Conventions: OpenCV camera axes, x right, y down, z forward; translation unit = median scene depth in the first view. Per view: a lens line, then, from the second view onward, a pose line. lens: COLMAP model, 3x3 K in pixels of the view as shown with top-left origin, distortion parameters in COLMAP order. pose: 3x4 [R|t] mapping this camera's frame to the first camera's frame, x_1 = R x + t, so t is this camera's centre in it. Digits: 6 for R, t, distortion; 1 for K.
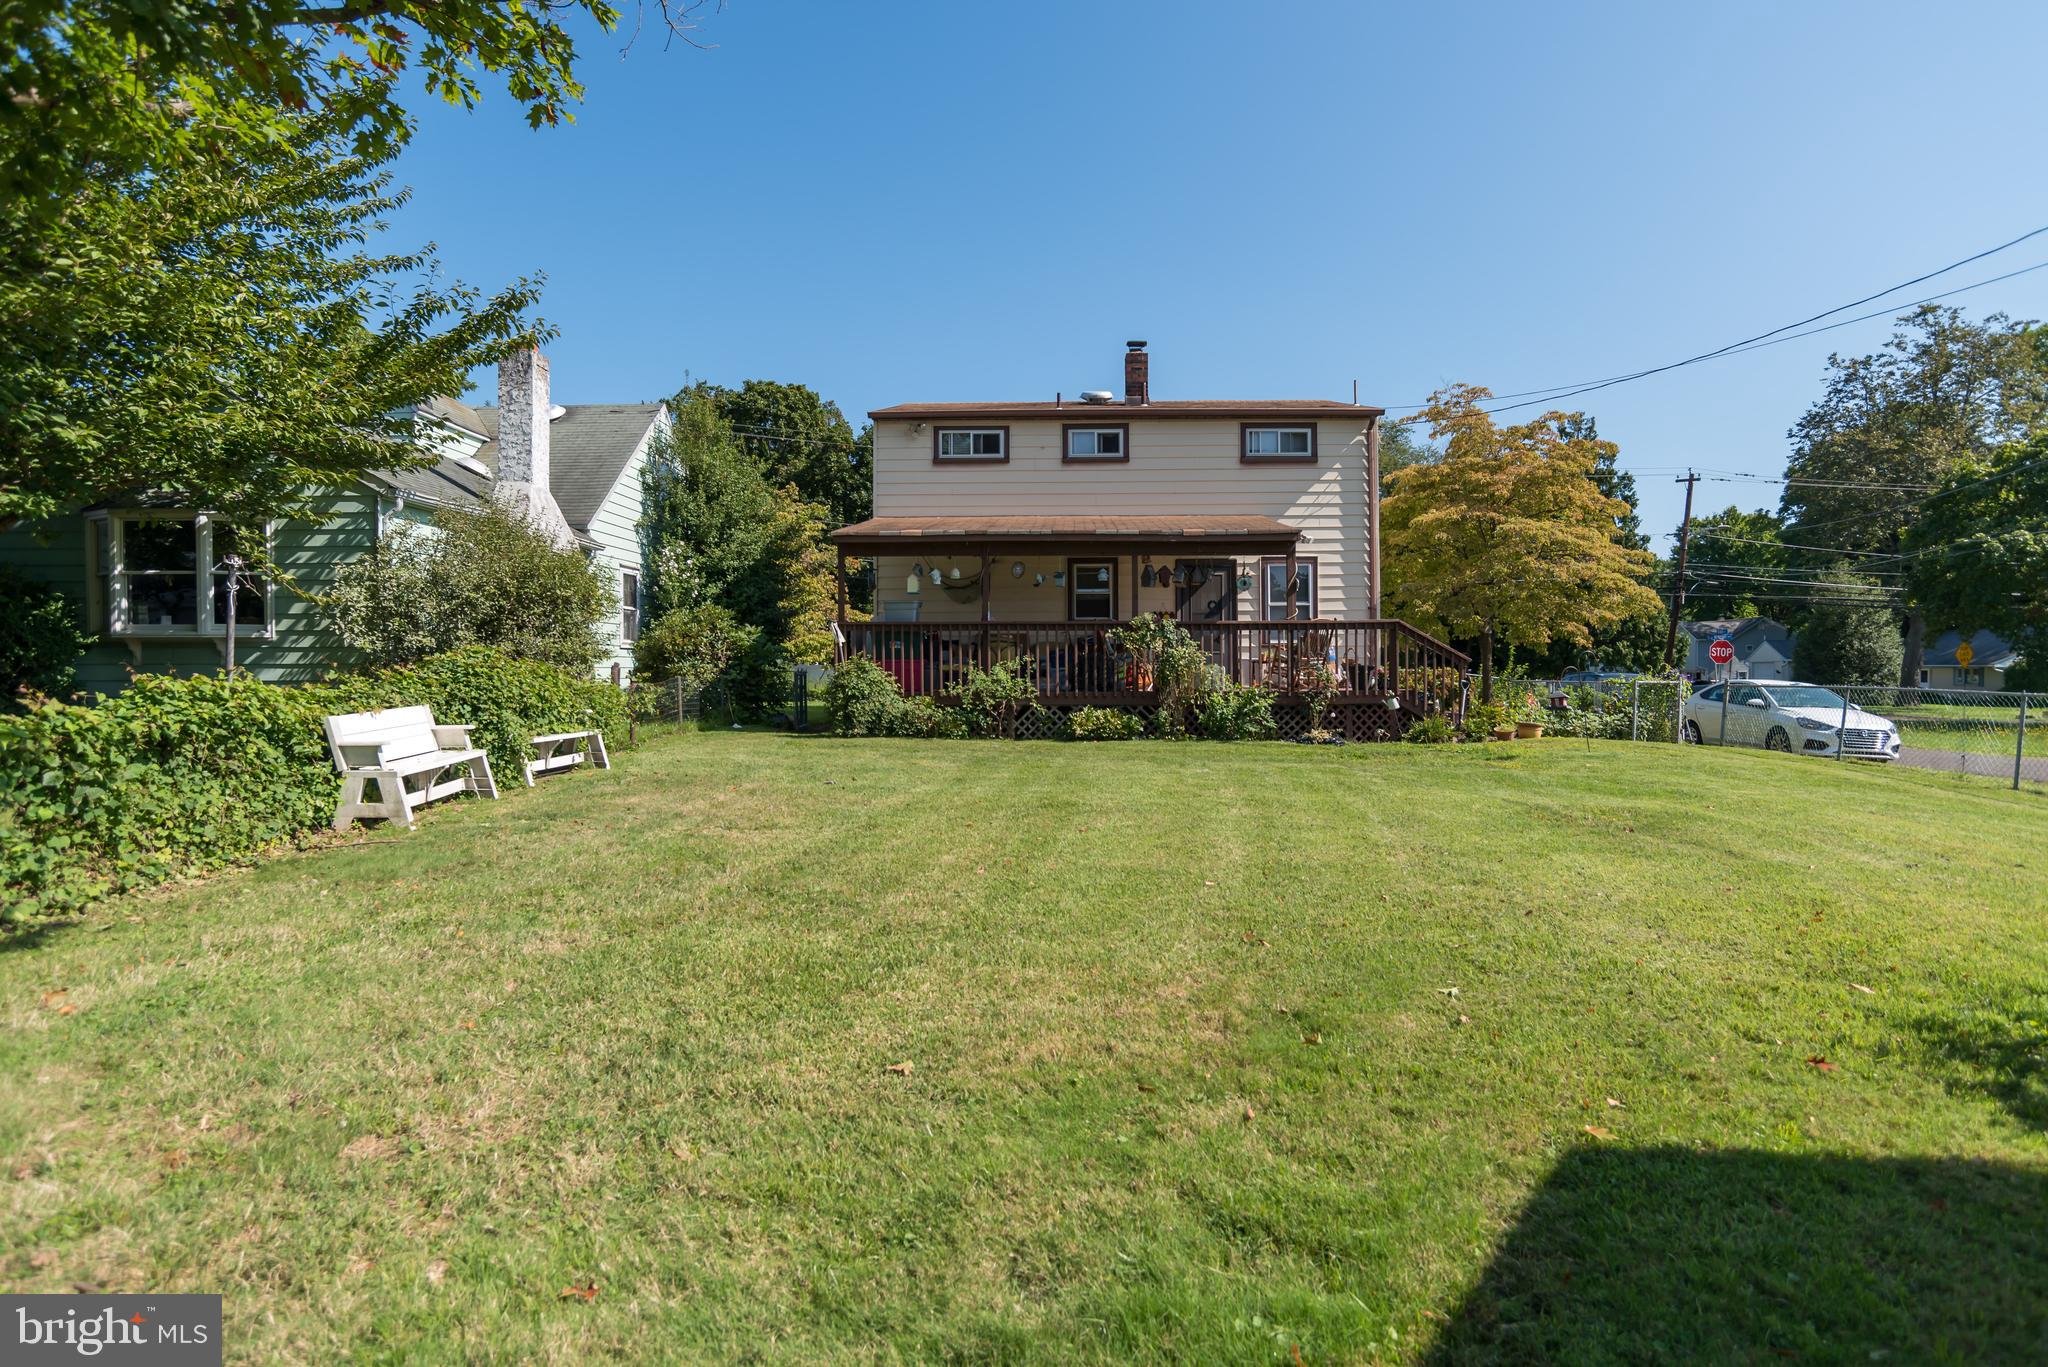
lens RADIAL K [[1056.9, 0, 1021.9], [0, 1056.9, 687.9], [0, 0, 1]] dist [-0.086518, 0.045891]
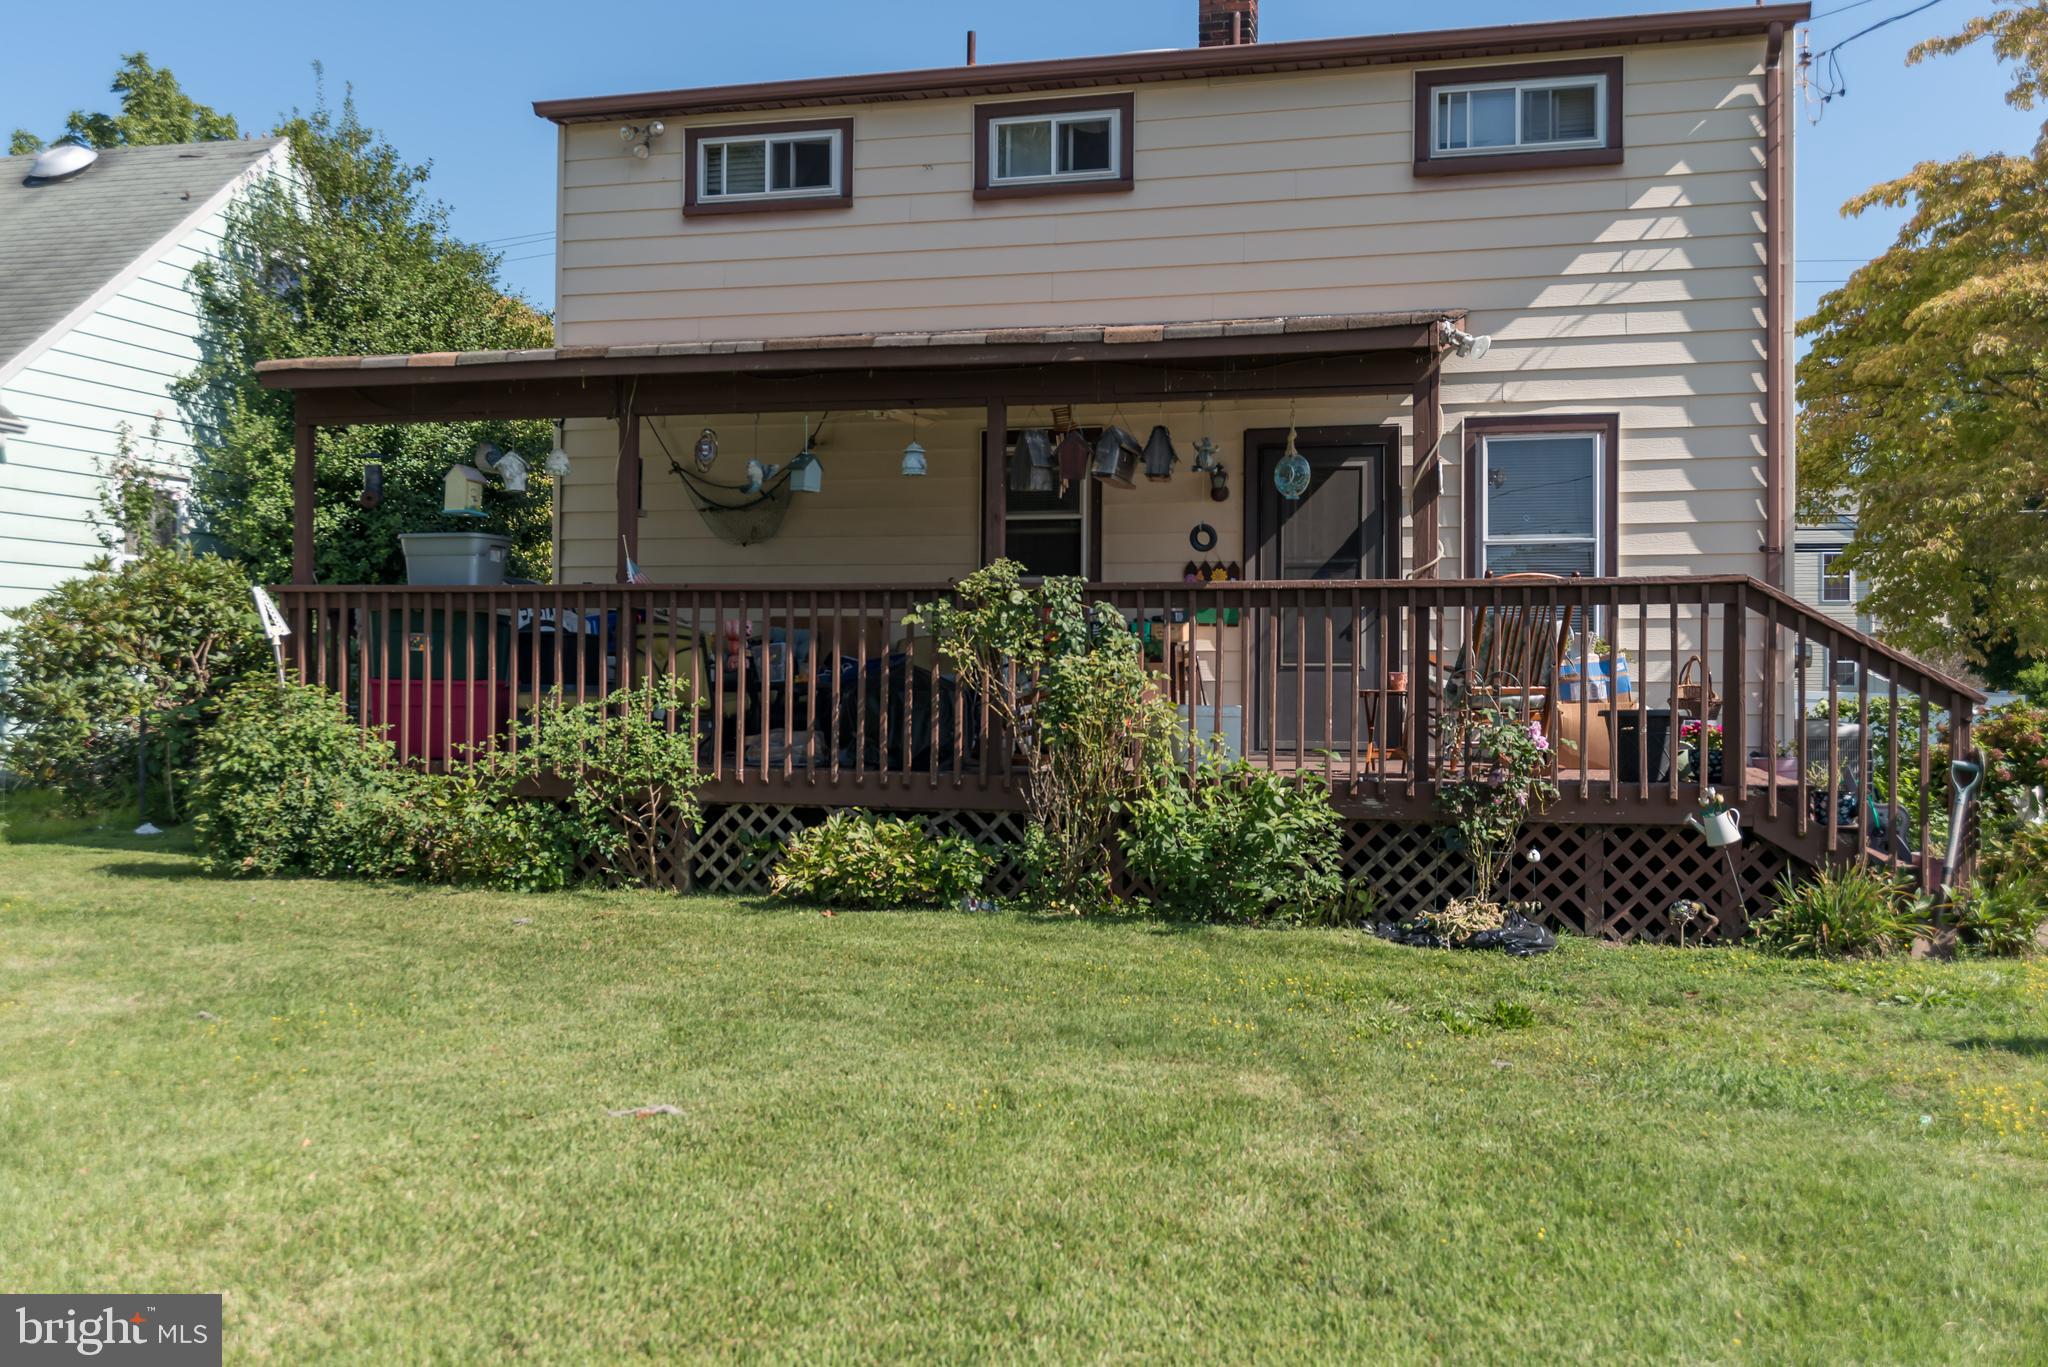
lens RADIAL K [[1815.6, 0, 1024.0], [0, 1815.6, 683.5], [0, 0, 1]] dist [-0.005728, 0.004296]
pose [[0.977230, 0.010143, -0.211941, 0.211937], [-0.013264, 0.999823, -0.013310, -0.016433], [0.211768, 0.015818, 0.977192, 0.318087]]
